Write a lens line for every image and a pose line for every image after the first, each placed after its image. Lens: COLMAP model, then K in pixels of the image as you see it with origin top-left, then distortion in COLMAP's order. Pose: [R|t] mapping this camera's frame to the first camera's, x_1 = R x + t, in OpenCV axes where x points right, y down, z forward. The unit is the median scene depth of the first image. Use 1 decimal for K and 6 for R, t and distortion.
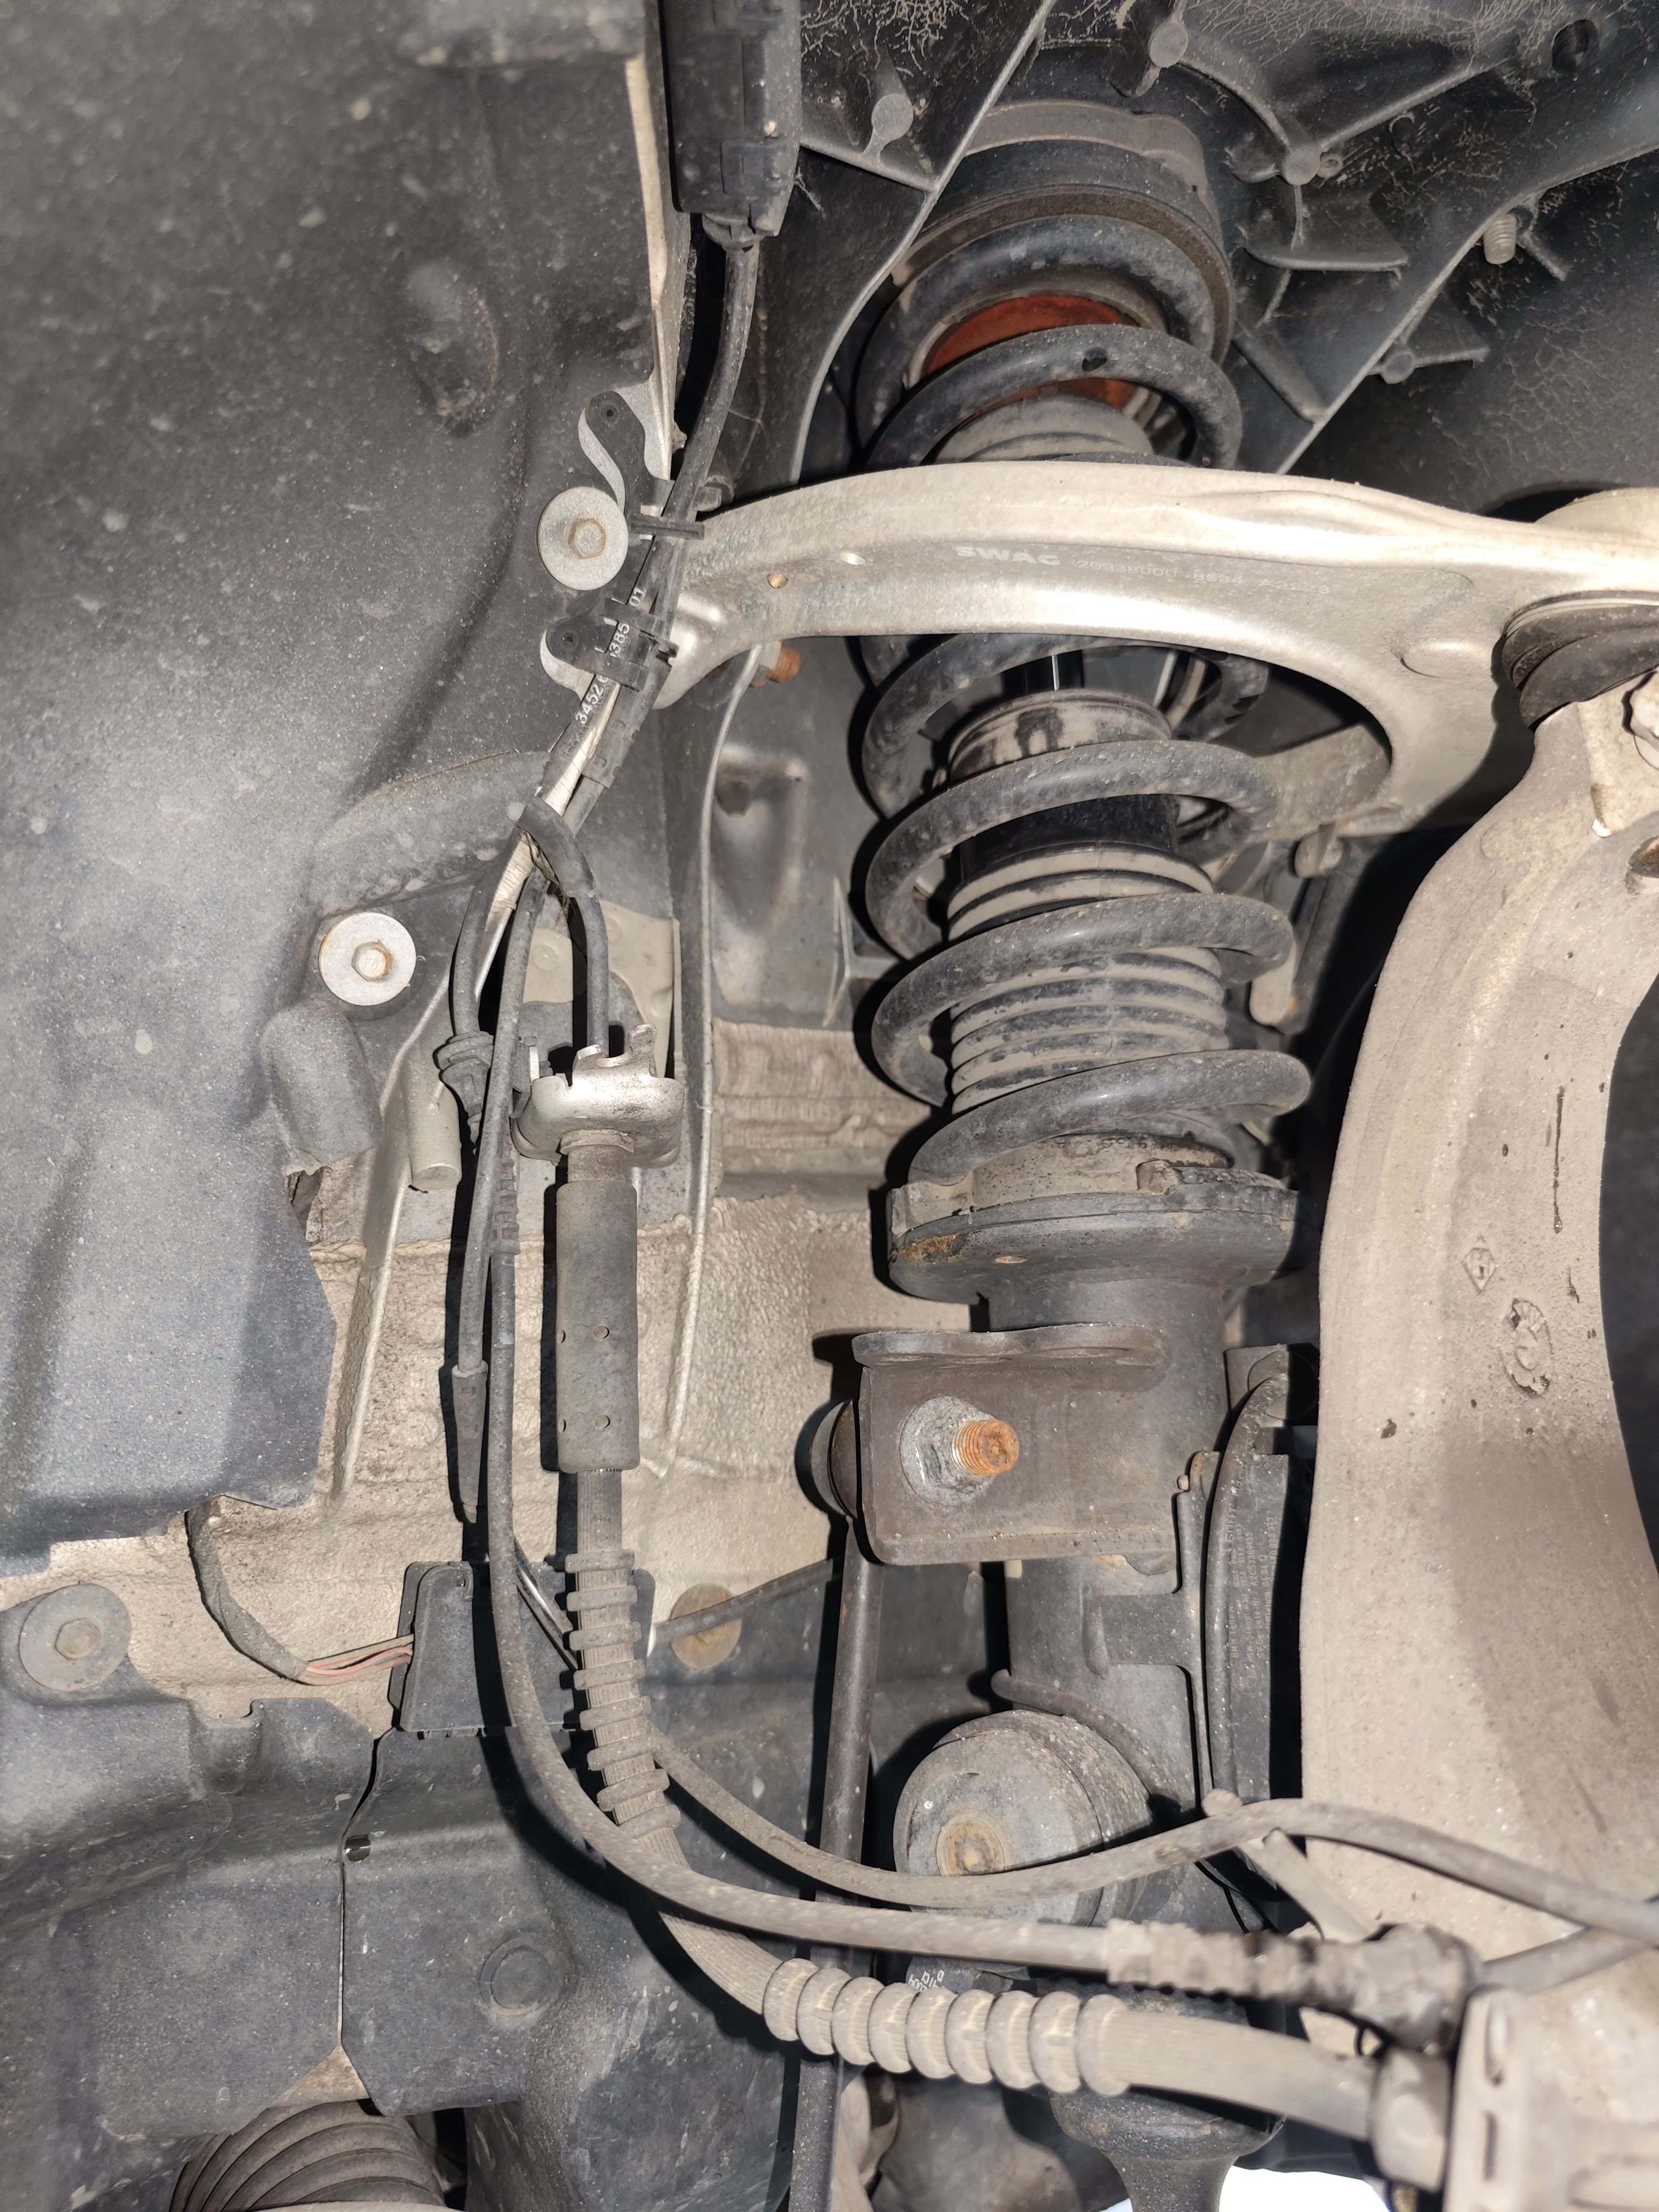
lens RADIAL K [[1548.9, 0, 833.9], [0, 1548.9, 1120.6], [0, 0, 1]] dist [-0.032132, 0.018454]
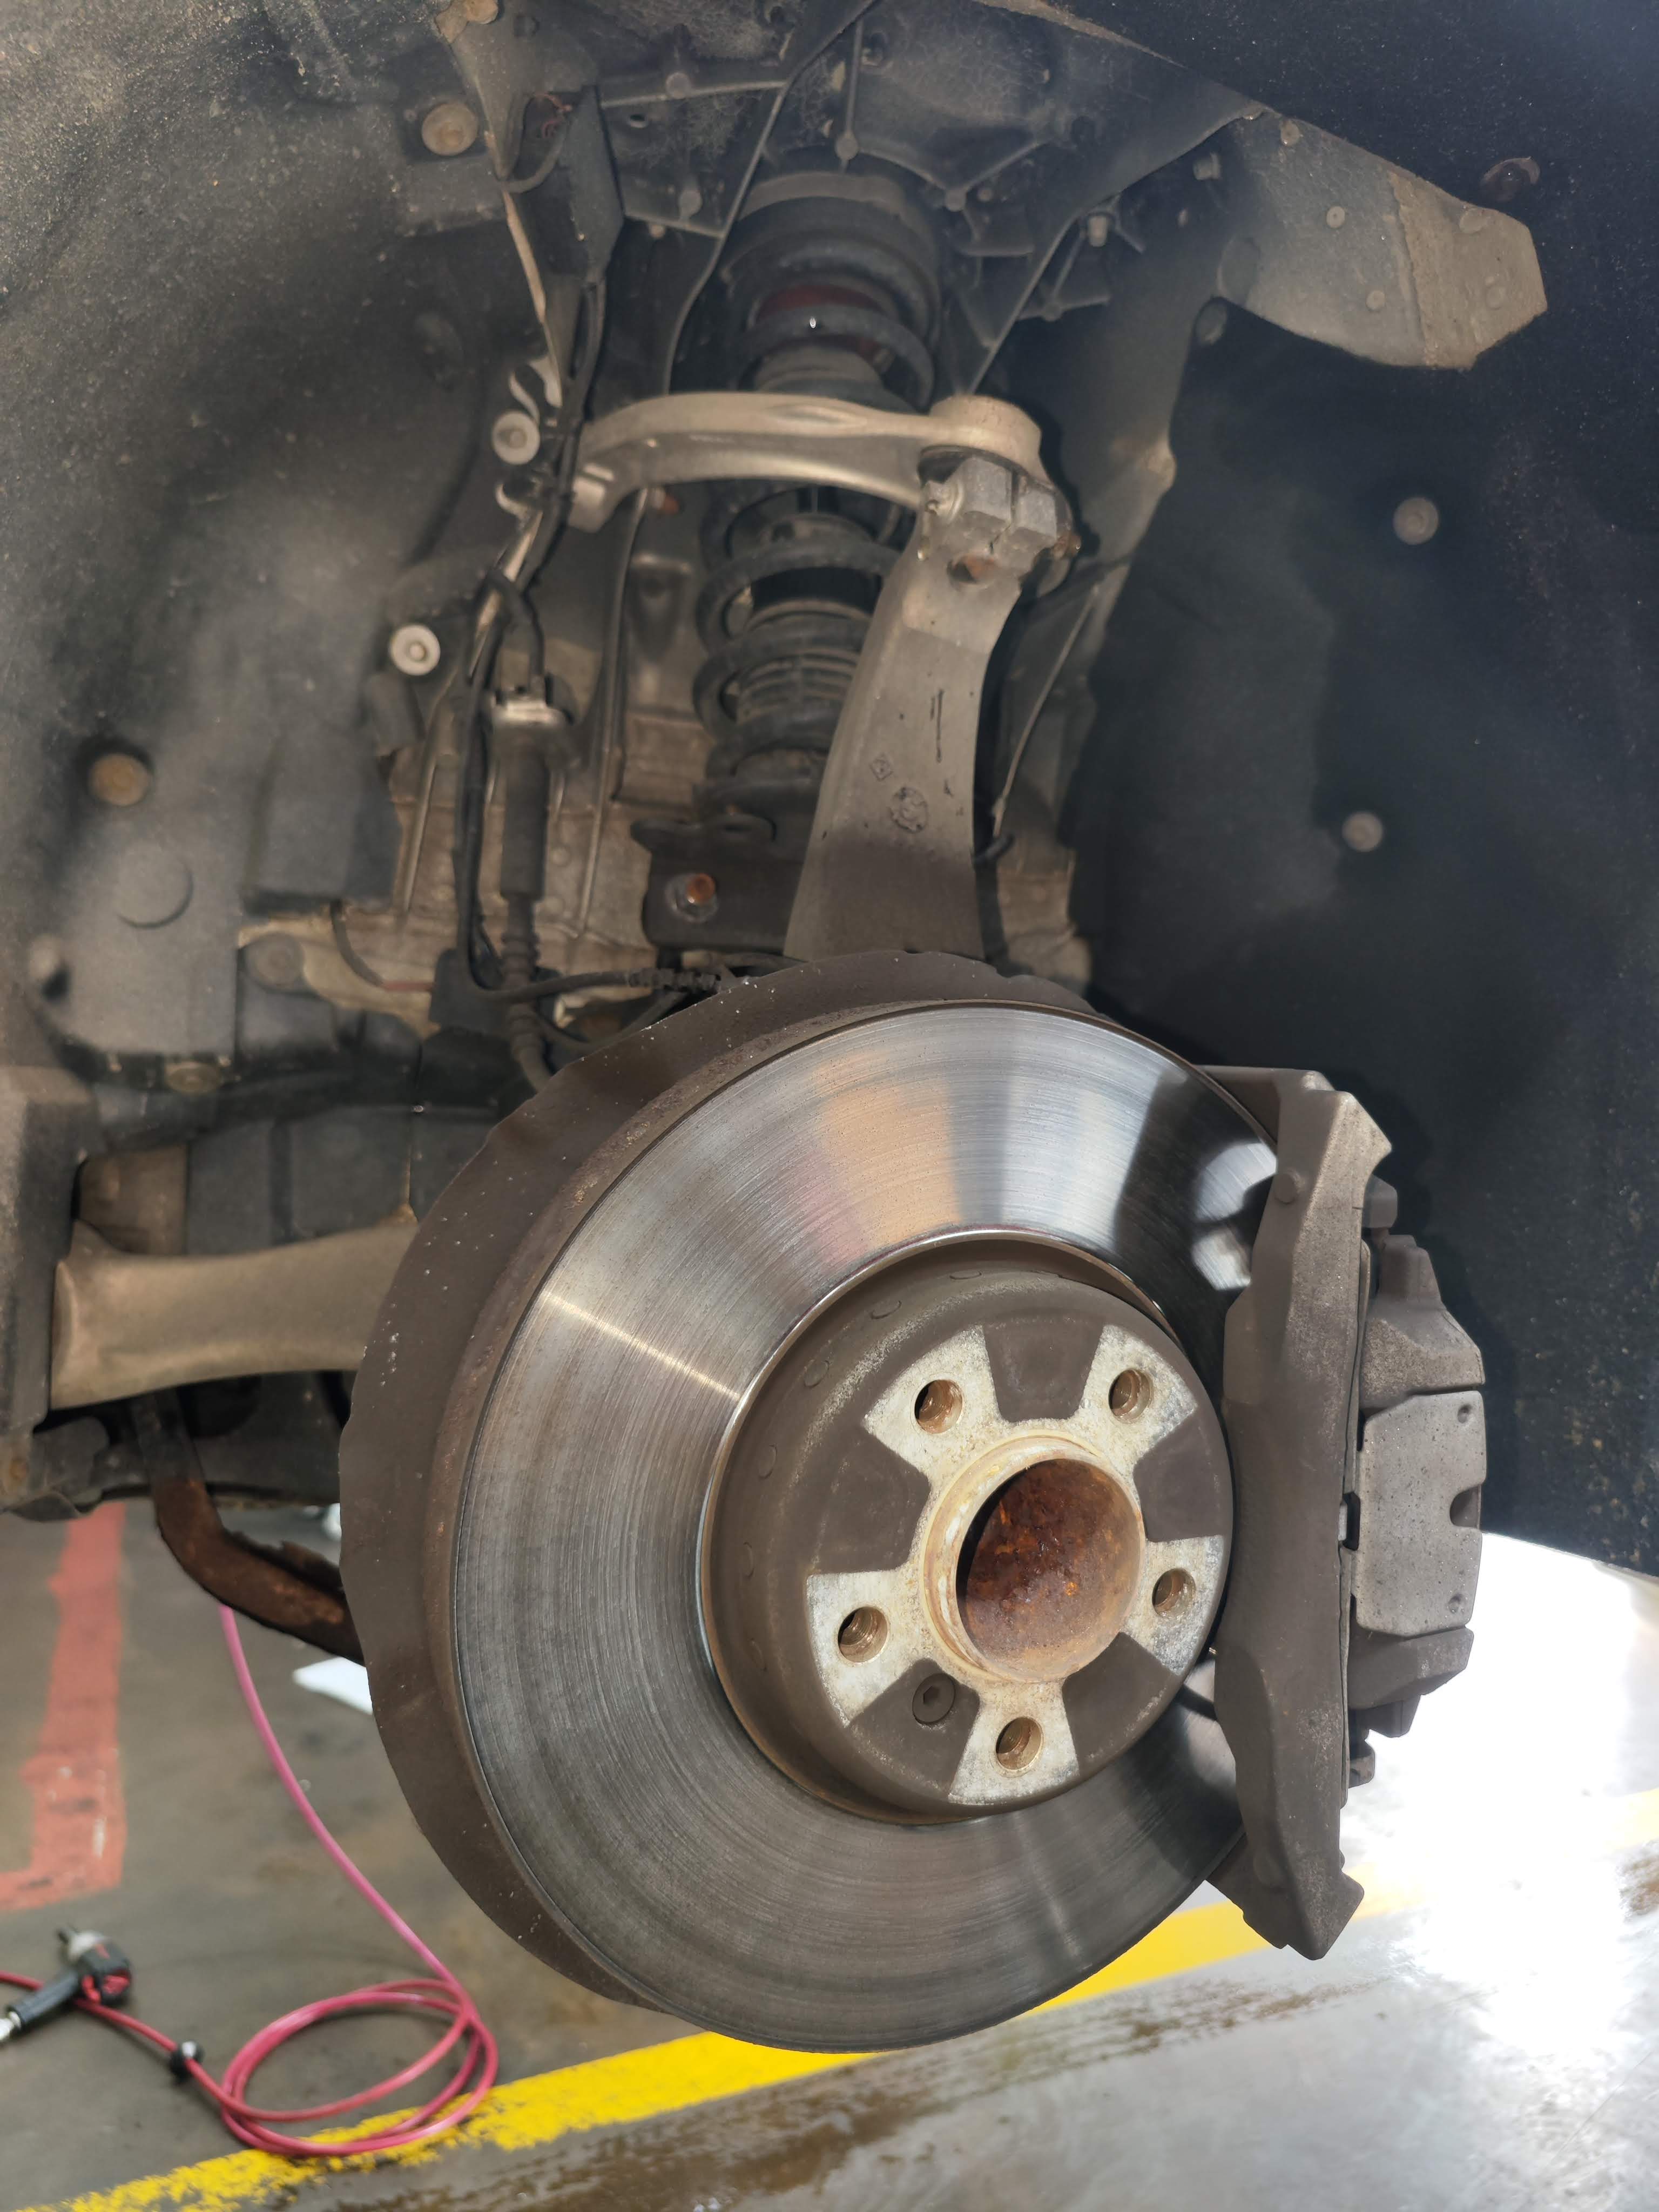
lens RADIAL K [[1524.3, 0, 838.6], [0, 1524.3, 1106.2], [0, 0, 1]] dist [-0.001710, -0.011810]
pose [[0.988616, 0.029984, -0.147442, 0.590875], [-0.021331, 0.997975, 0.059920, 0.378939], [0.148940, -0.056092, 0.987254, -0.986333]]
